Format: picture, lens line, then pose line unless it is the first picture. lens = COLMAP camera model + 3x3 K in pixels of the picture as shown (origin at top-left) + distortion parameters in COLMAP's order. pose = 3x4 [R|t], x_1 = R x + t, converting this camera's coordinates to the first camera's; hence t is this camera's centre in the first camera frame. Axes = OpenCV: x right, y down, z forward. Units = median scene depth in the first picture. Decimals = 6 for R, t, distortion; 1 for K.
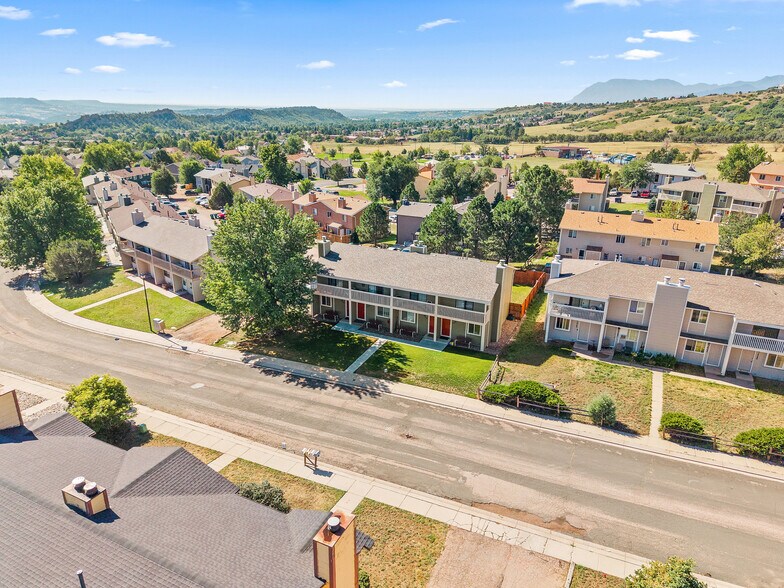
lens RADIAL K [[527.7, 0, 392.0], [0, 527.7, 294.0], [0, 0, 1]] dist [0.044385, -0.060729]
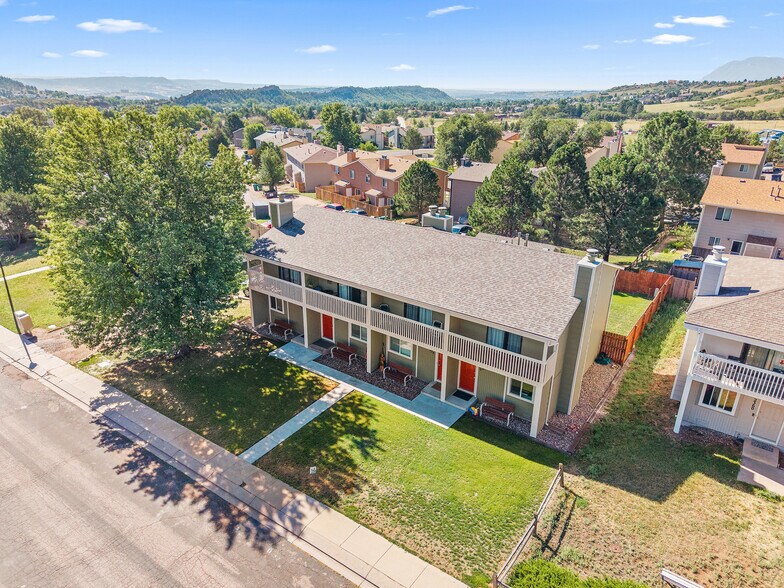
lens RADIAL K [[527.7, 0, 392.0], [0, 527.7, 294.0], [0, 0, 1]] dist [0.003929, 0.001213]
pose [[0.982445, 0.069972, -0.172935, 0.088795], [-0.064131, 0.997174, 0.039142, -0.024280], [0.175185, -0.027365, 0.984155, 0.381832]]
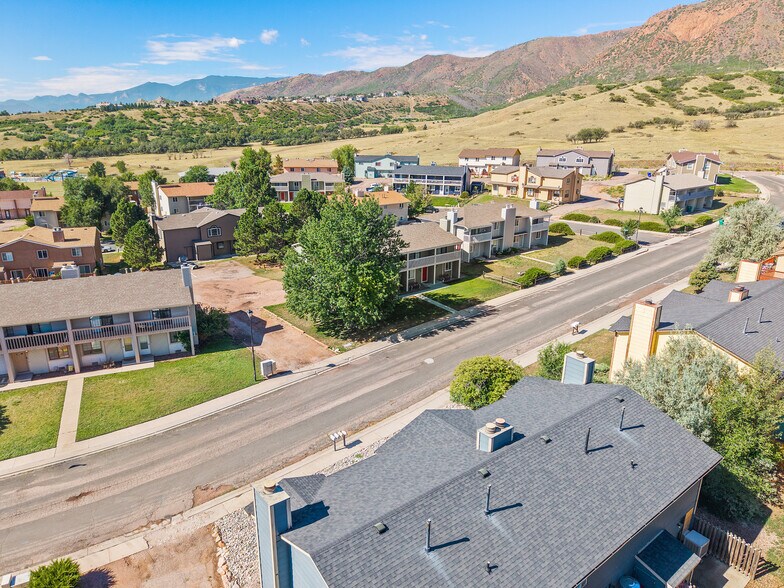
lens RADIAL K [[527.7, 0, 392.0], [0, 527.7, 294.0], [0, 0, 1]] dist [0.044385, -0.060729]
pose [[0.420164, -0.279390, 0.863368, -0.874227], [0.306392, 0.939229, 0.154831, -0.097750], [-0.854158, 0.199475, 0.480233, 0.356889]]
